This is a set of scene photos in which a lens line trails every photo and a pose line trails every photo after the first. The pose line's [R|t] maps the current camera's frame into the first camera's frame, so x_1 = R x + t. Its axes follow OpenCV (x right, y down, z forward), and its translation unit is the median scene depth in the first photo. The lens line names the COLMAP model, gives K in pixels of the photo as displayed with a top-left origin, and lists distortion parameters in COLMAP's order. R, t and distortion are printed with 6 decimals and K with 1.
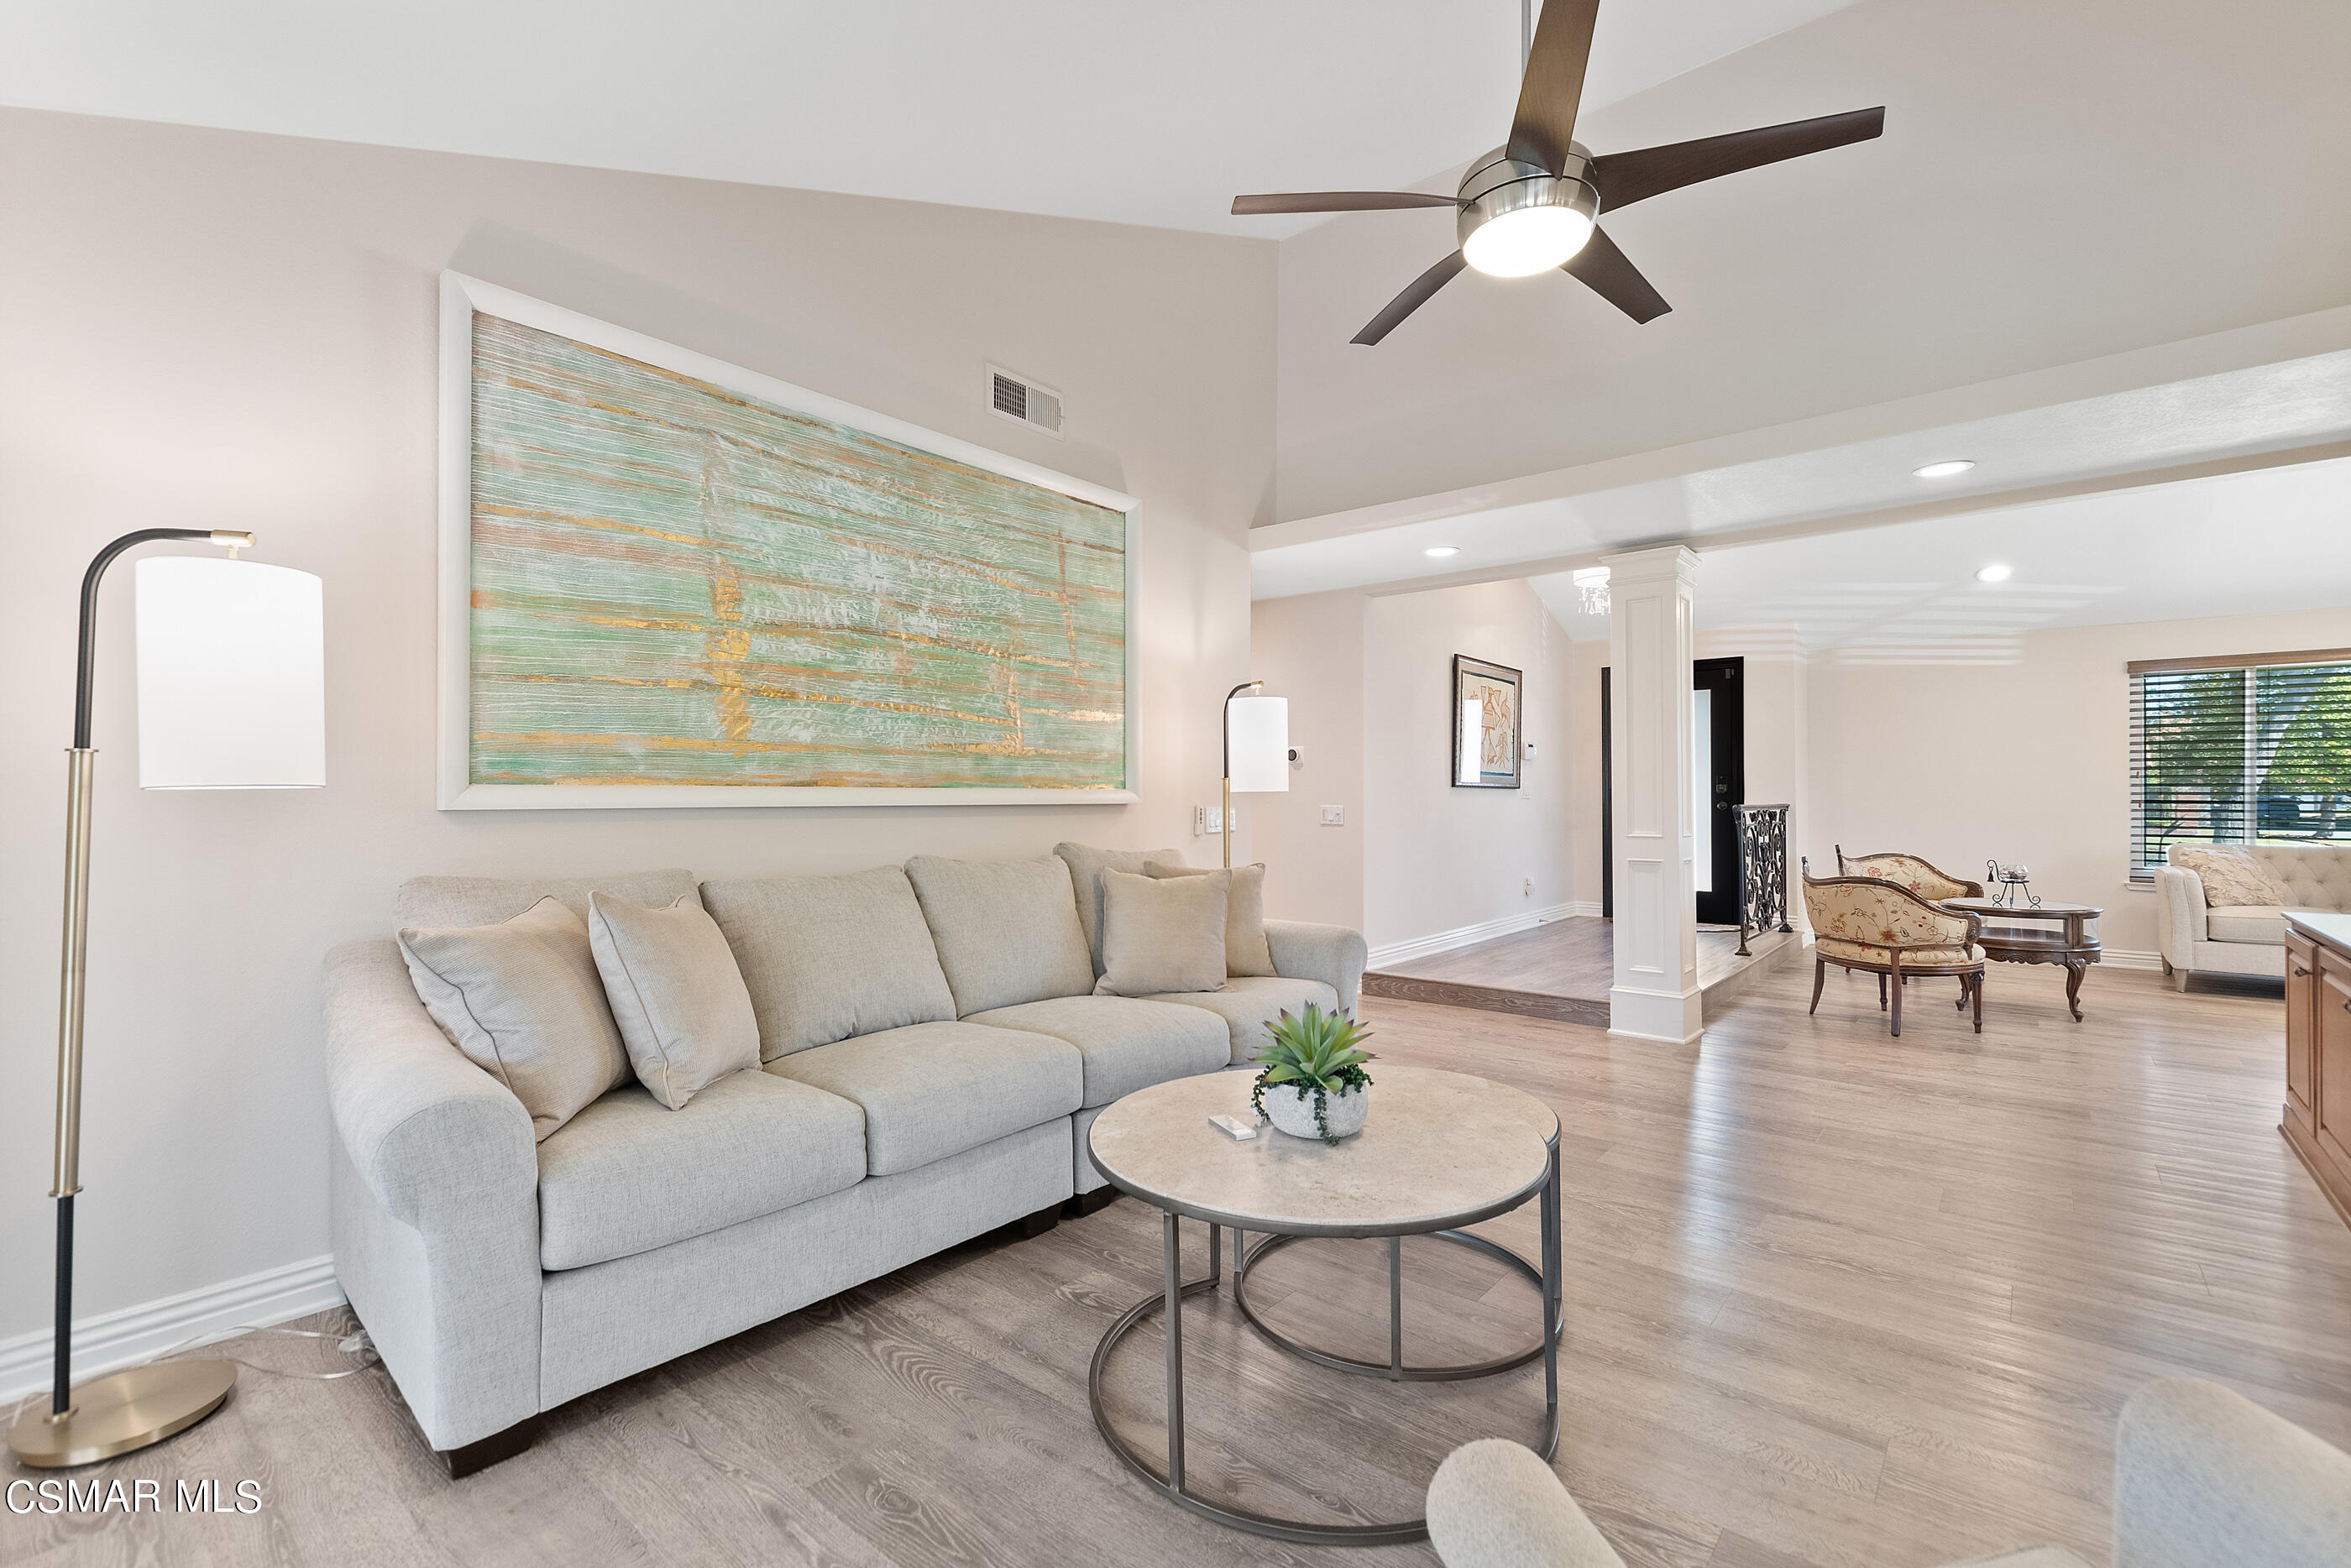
lens RADIAL K [[1019.7, 0, 1181.0], [0, 1019.7, 788.6], [0, 0, 1]] dist [0.002066, 0.000033]
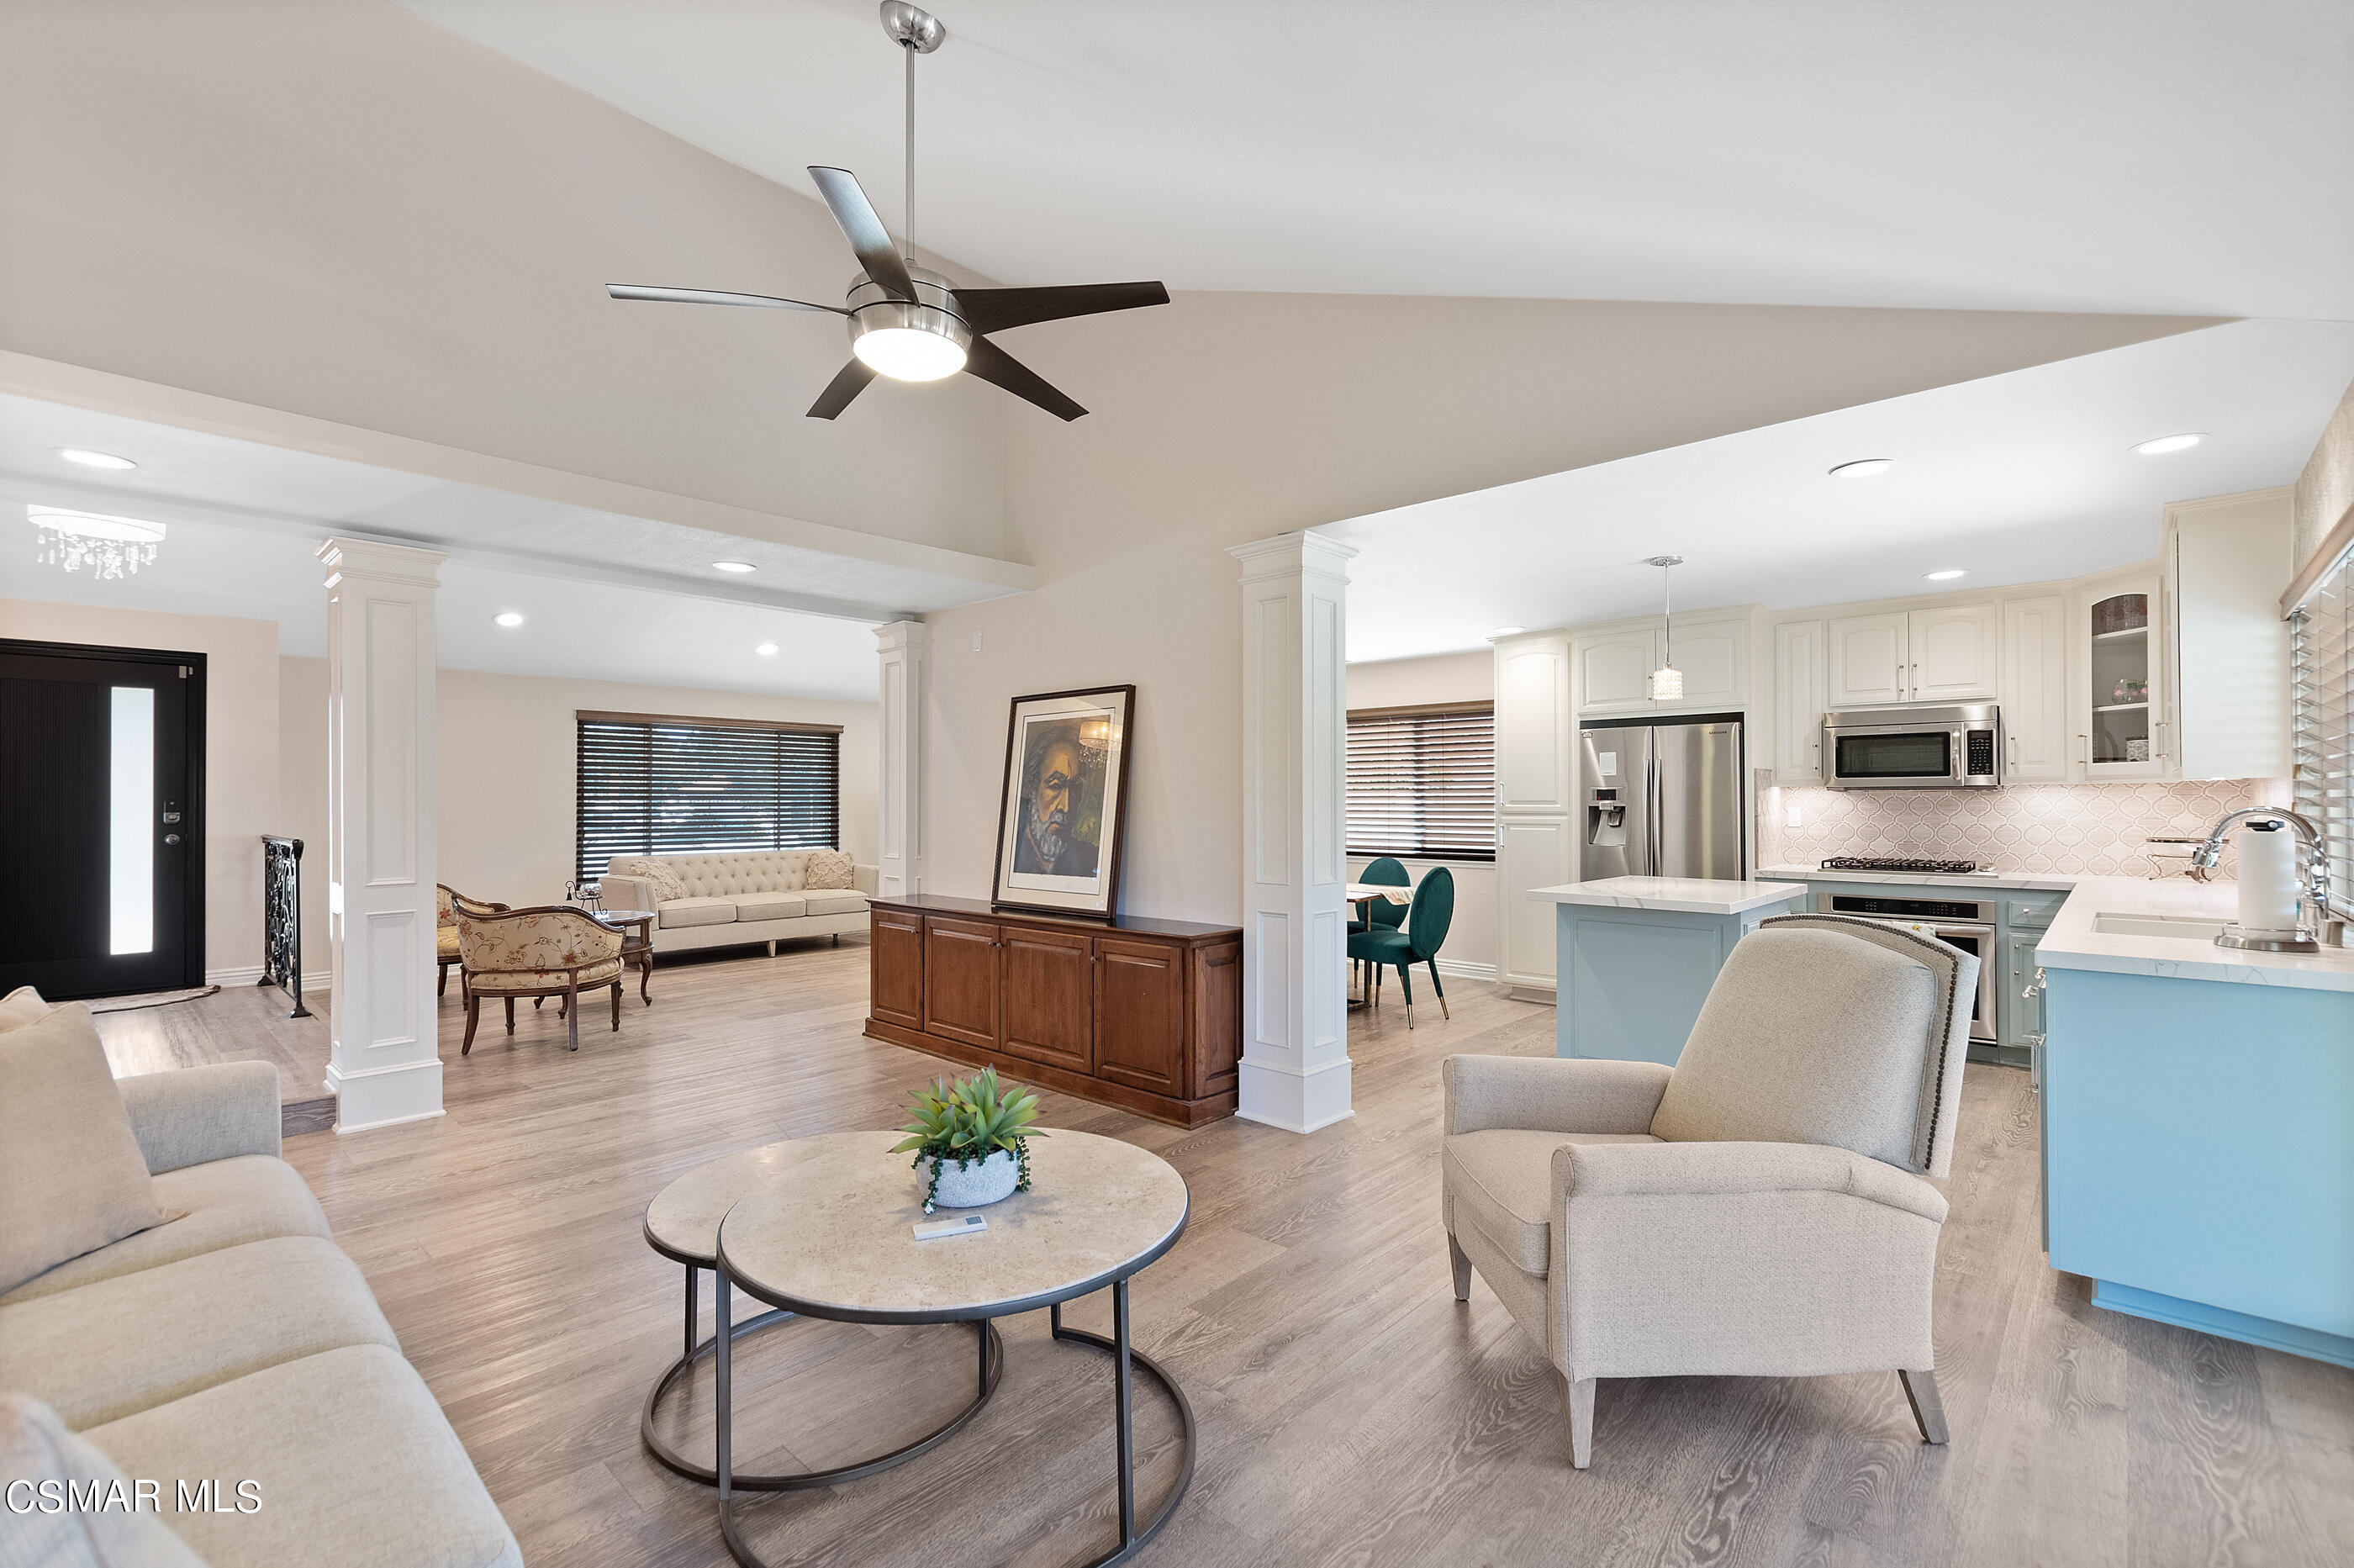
lens RADIAL K [[1024.9, 0, 1181.8], [0, 1024.9, 795.5], [0, 0, 1]] dist [-0.000992, -0.000323]
pose [[0.051589, 0.007303, 0.998642, -0.481866], [-0.003719, 0.999968, -0.007120, -0.030332], [-0.998661, -0.003346, 0.051614, 0.410229]]
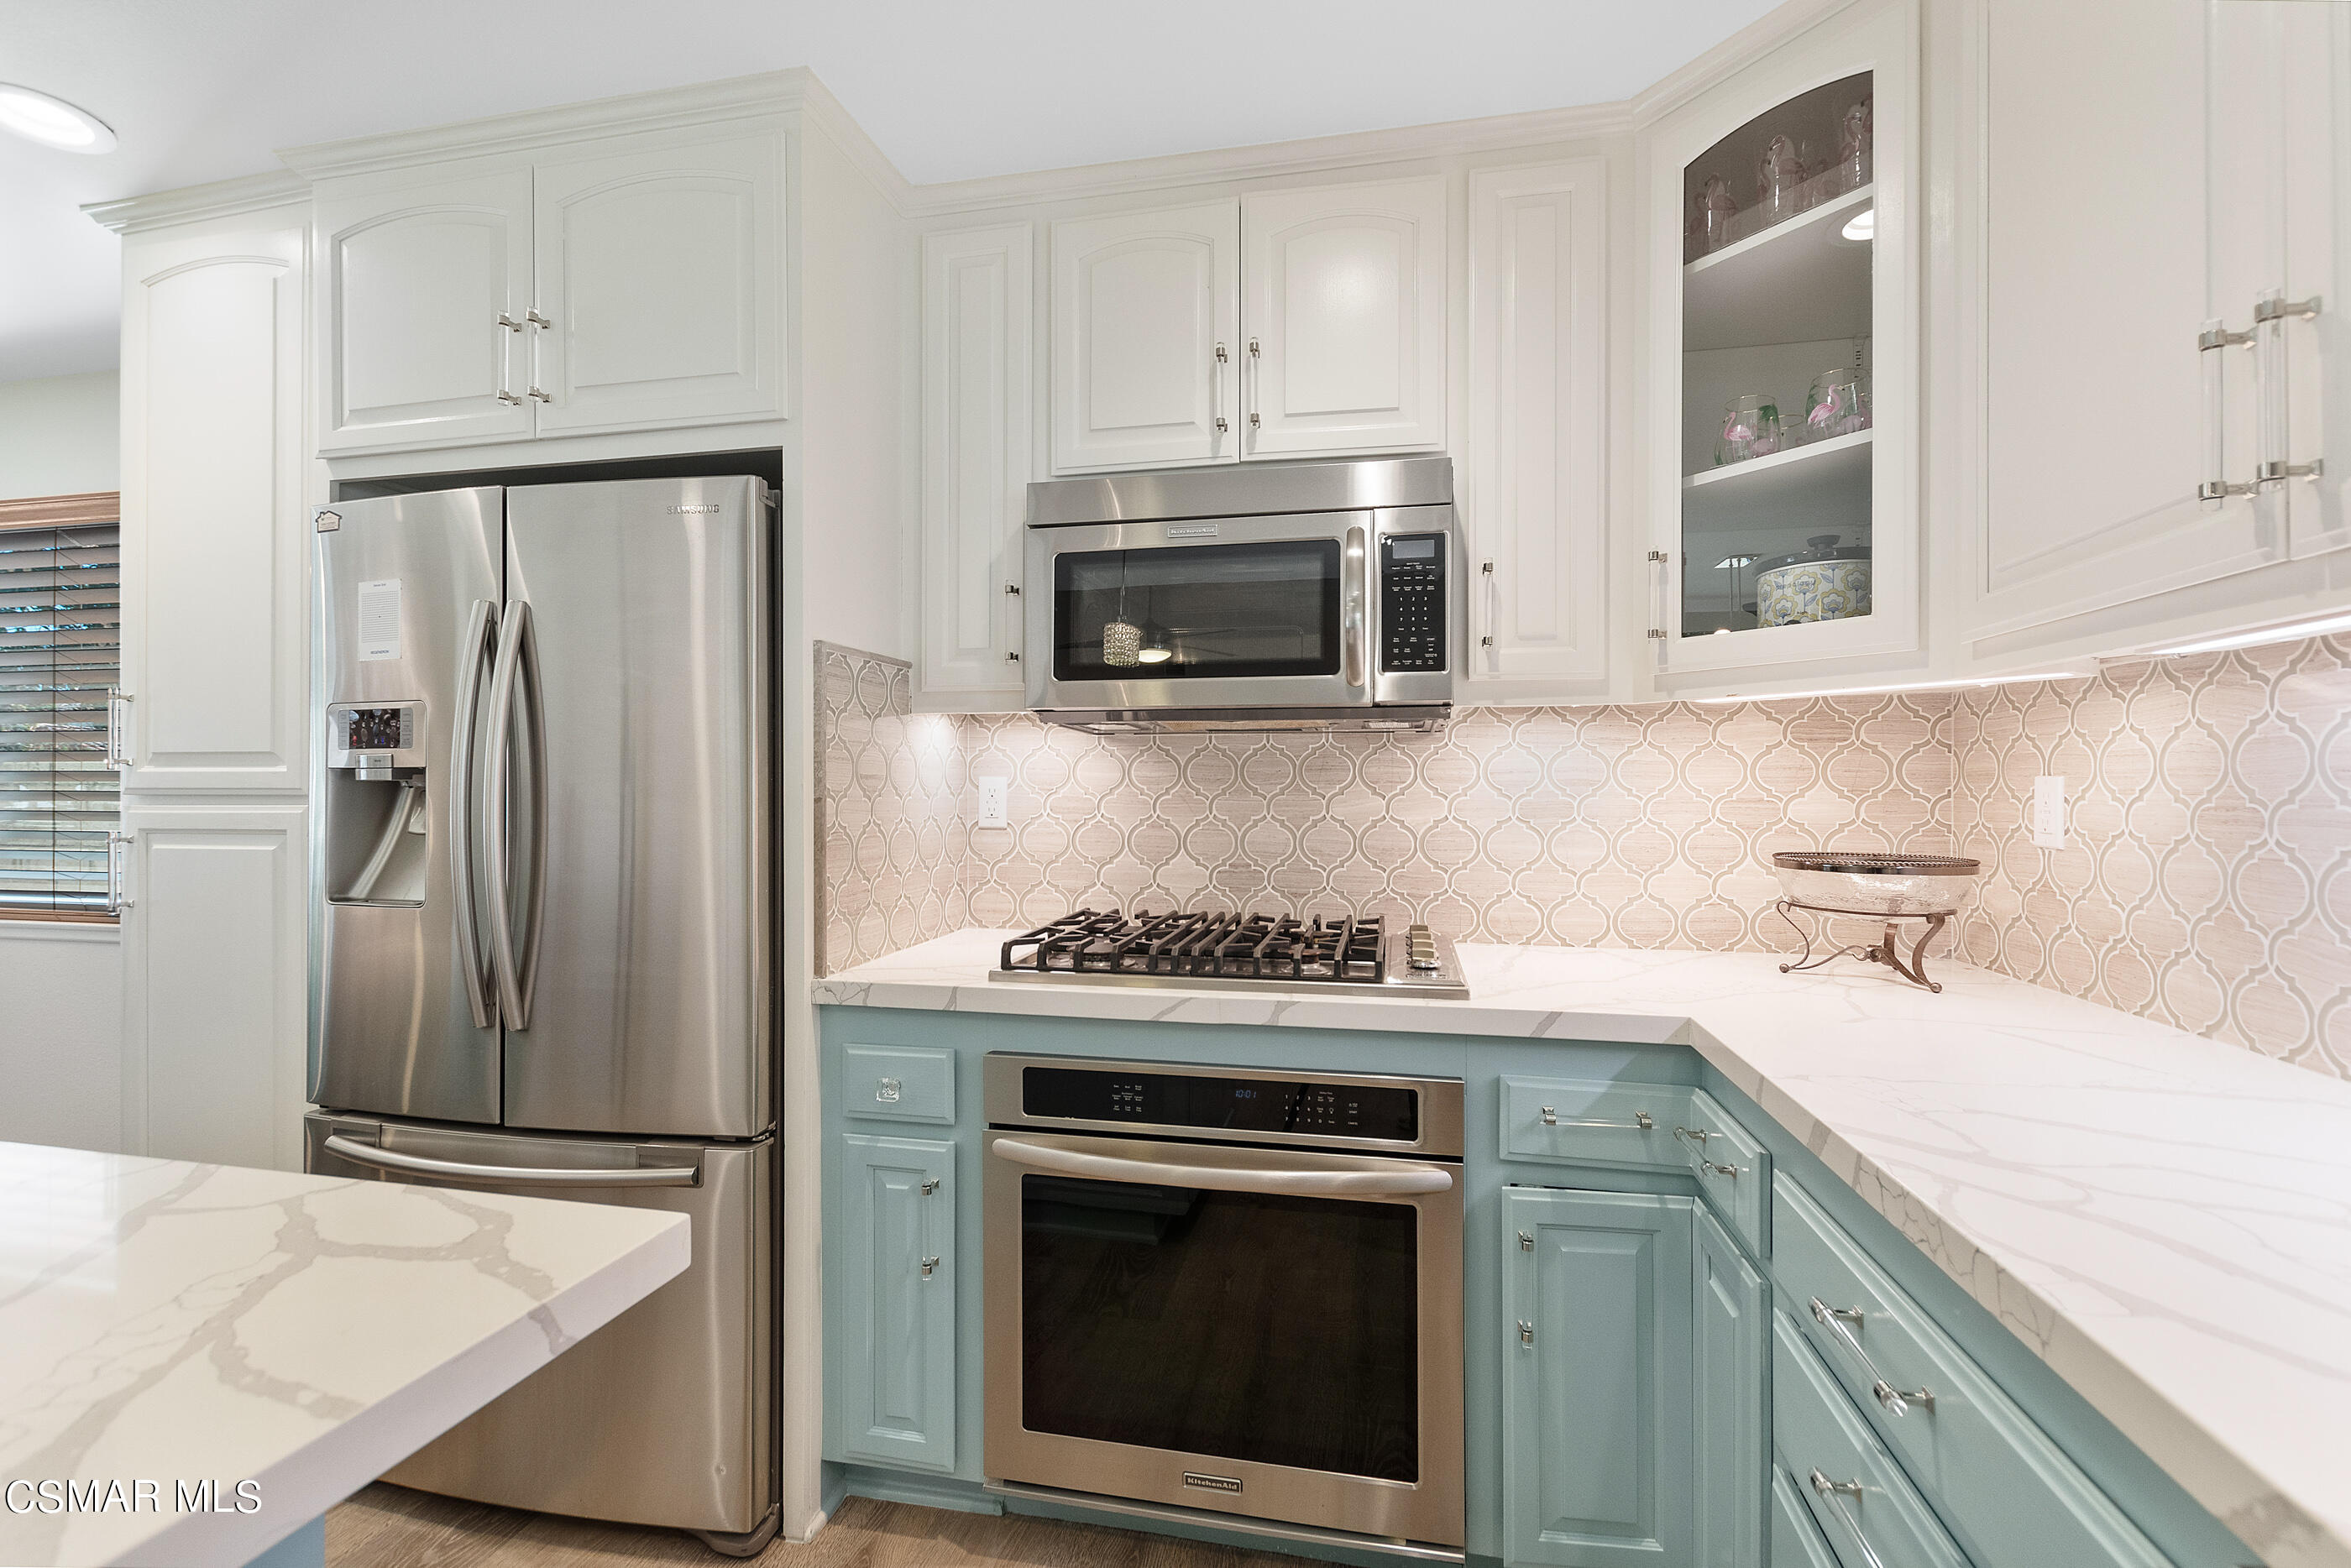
lens RADIAL K [[1019.7, 0, 1181.0], [0, 1019.7, 788.6], [0, 0, 1]] dist [0.002066, 0.000033]
pose [[-0.465678, -0.001767, 0.884953, 0.634645], [-0.004205, 0.999991, -0.000216, -0.019043], [-0.884944, -0.003822, -0.465681, -0.314502]]
